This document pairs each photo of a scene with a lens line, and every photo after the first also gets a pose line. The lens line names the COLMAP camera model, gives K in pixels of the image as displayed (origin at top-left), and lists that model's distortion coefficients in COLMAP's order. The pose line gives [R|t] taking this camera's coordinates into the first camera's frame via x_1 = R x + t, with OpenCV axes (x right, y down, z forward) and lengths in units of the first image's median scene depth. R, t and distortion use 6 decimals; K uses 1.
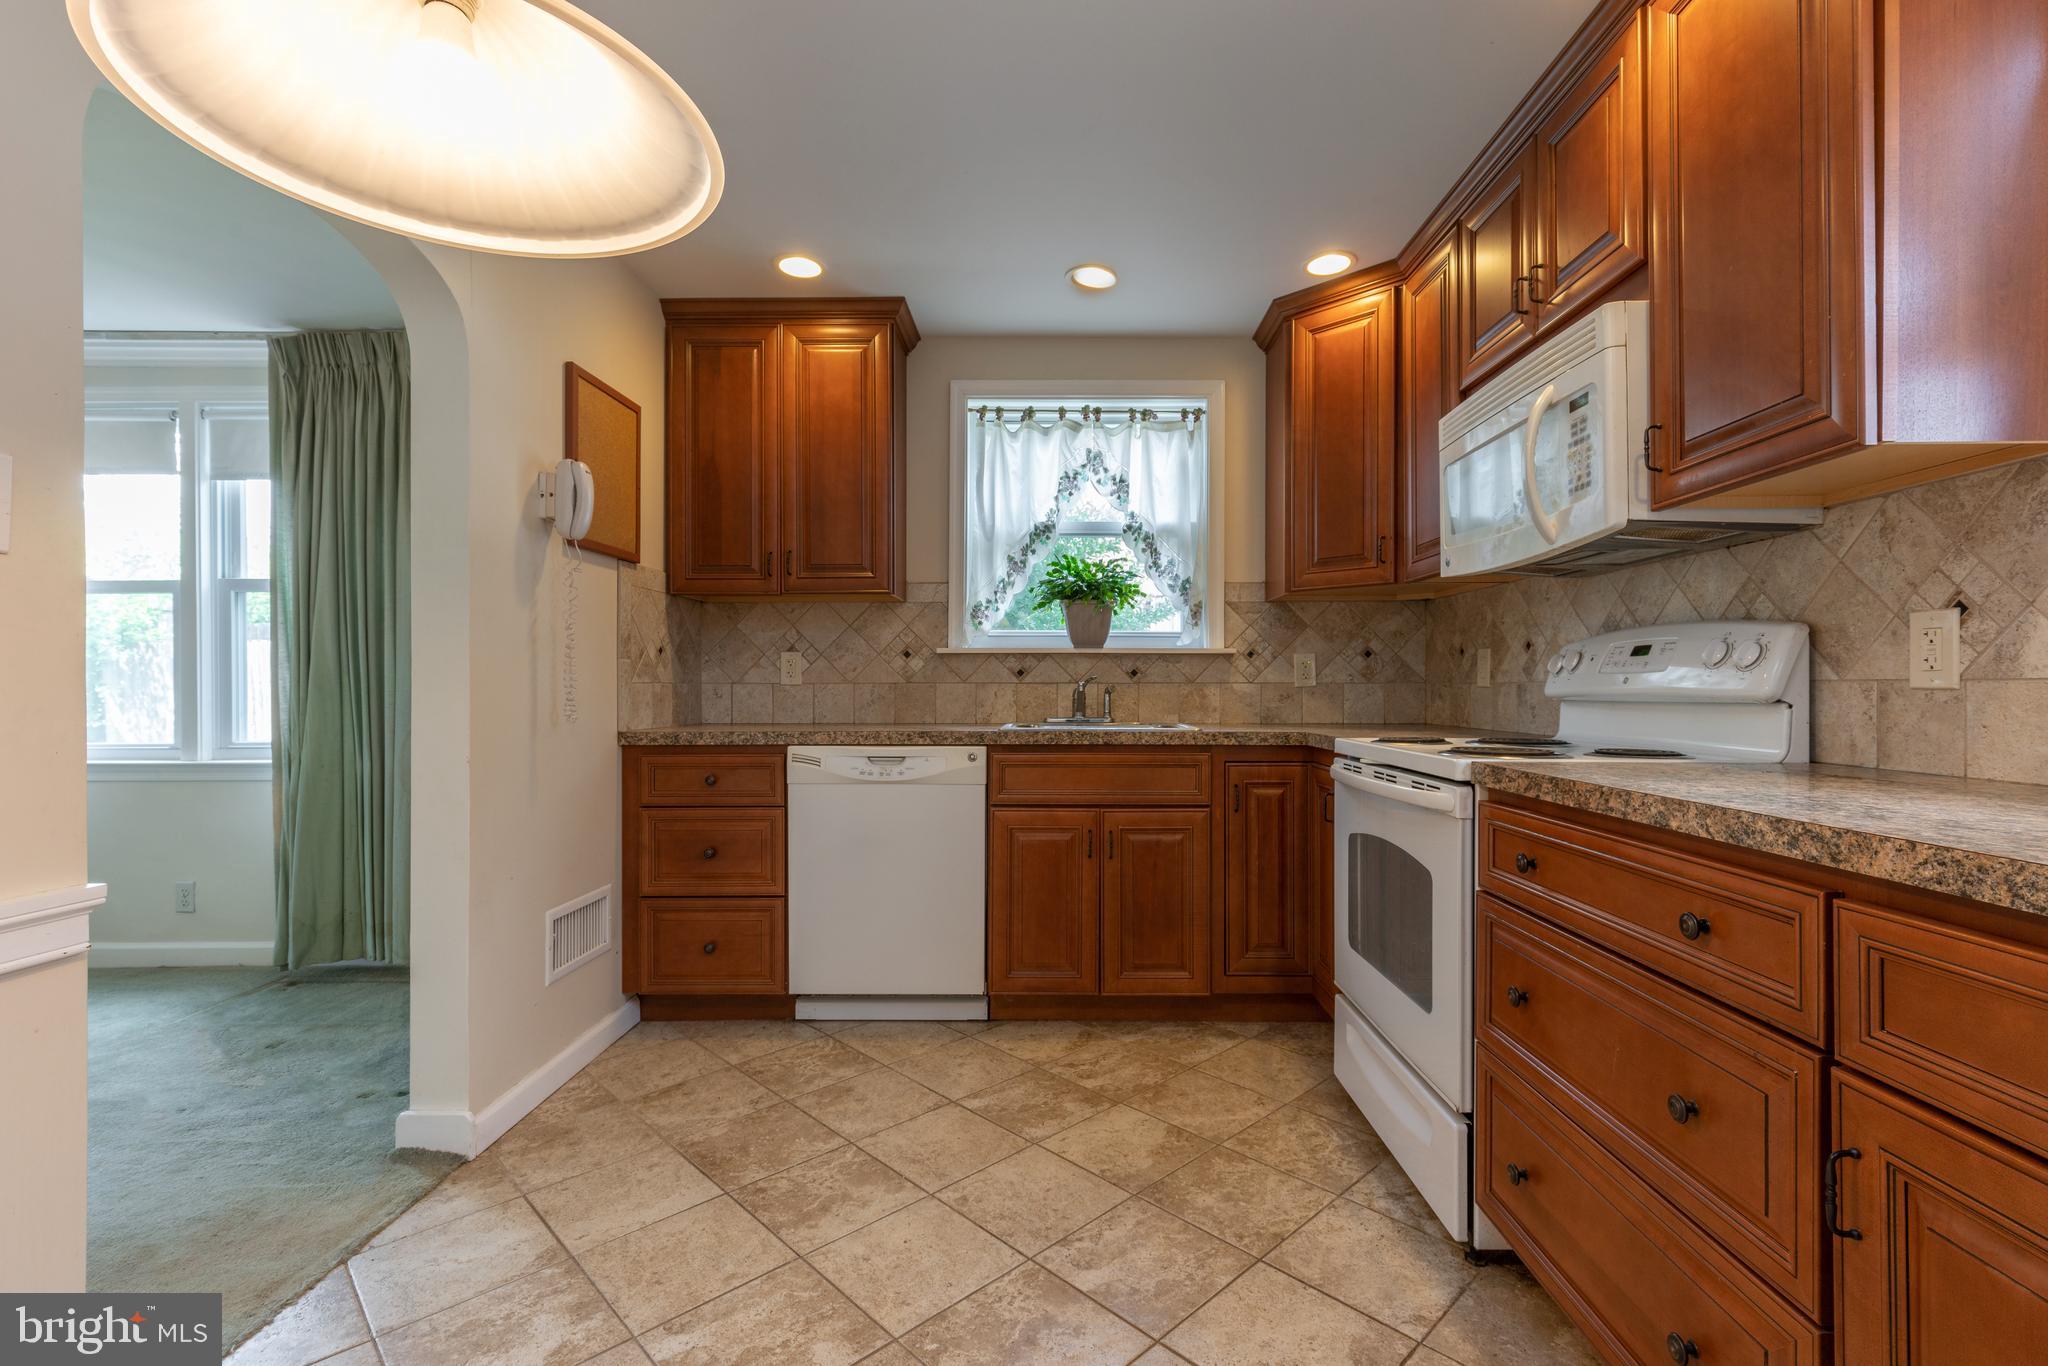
lens RADIAL K [[912.0, 0, 1027.0], [0, 912.0, 675.4], [0, 0, 1]] dist [0.000750, -0.001091]
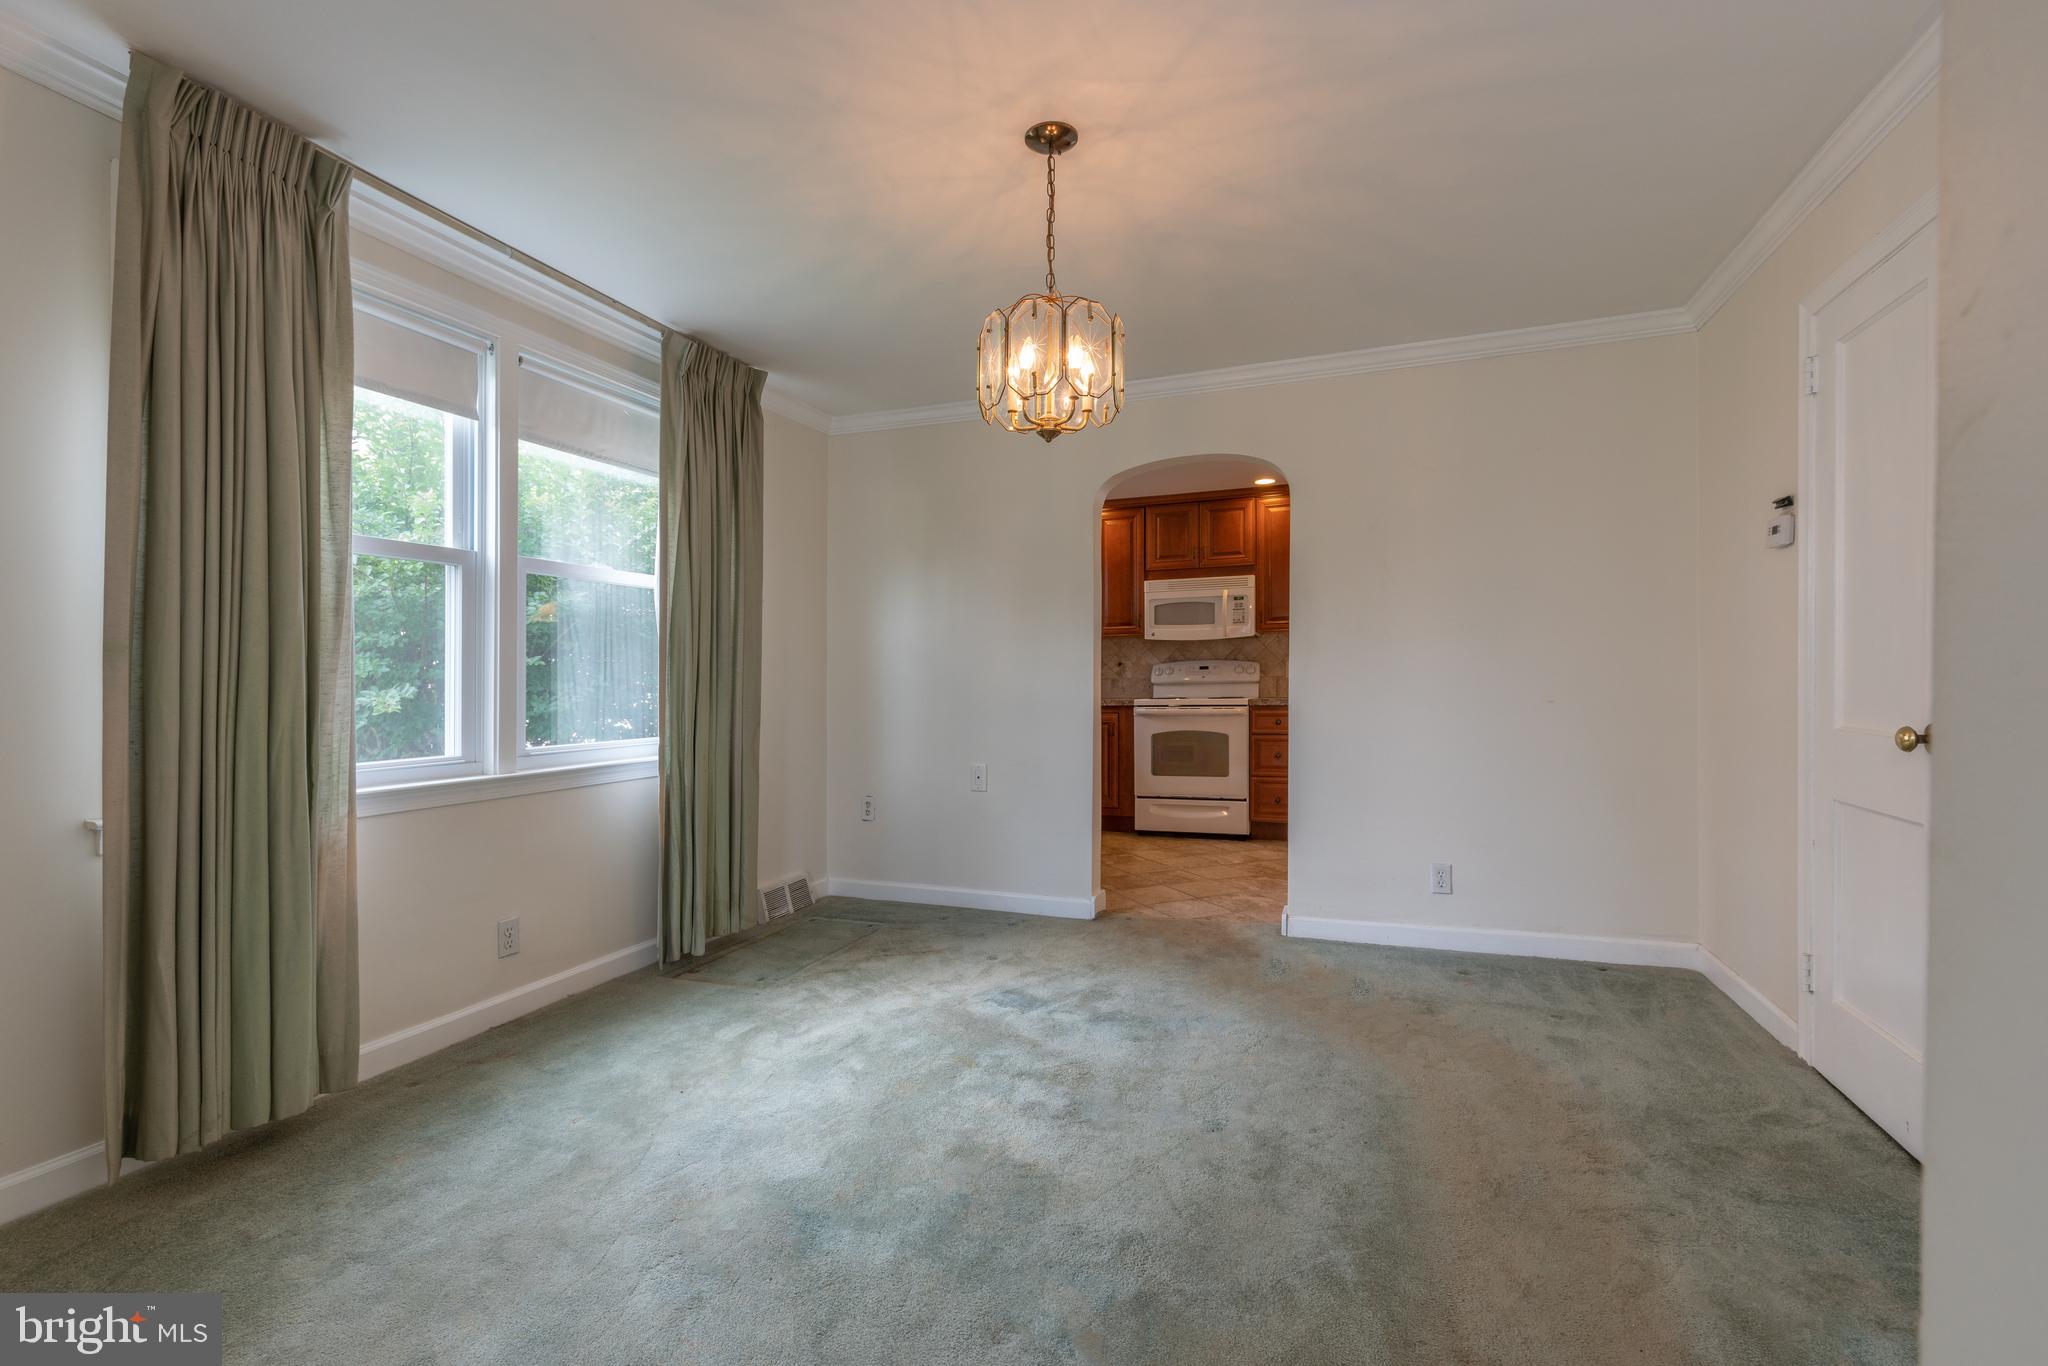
lens RADIAL K [[912.0, 0, 1020.9], [0, 912.0, 678.3], [0, 0, 1]] dist [0.000750, -0.001091]
pose [[0.360332, 0.000288, 0.932824, -2.154373], [-0.003107, 0.999995, 0.000892, 0.007110], [-0.932819, -0.003220, 0.360331, 0.373820]]
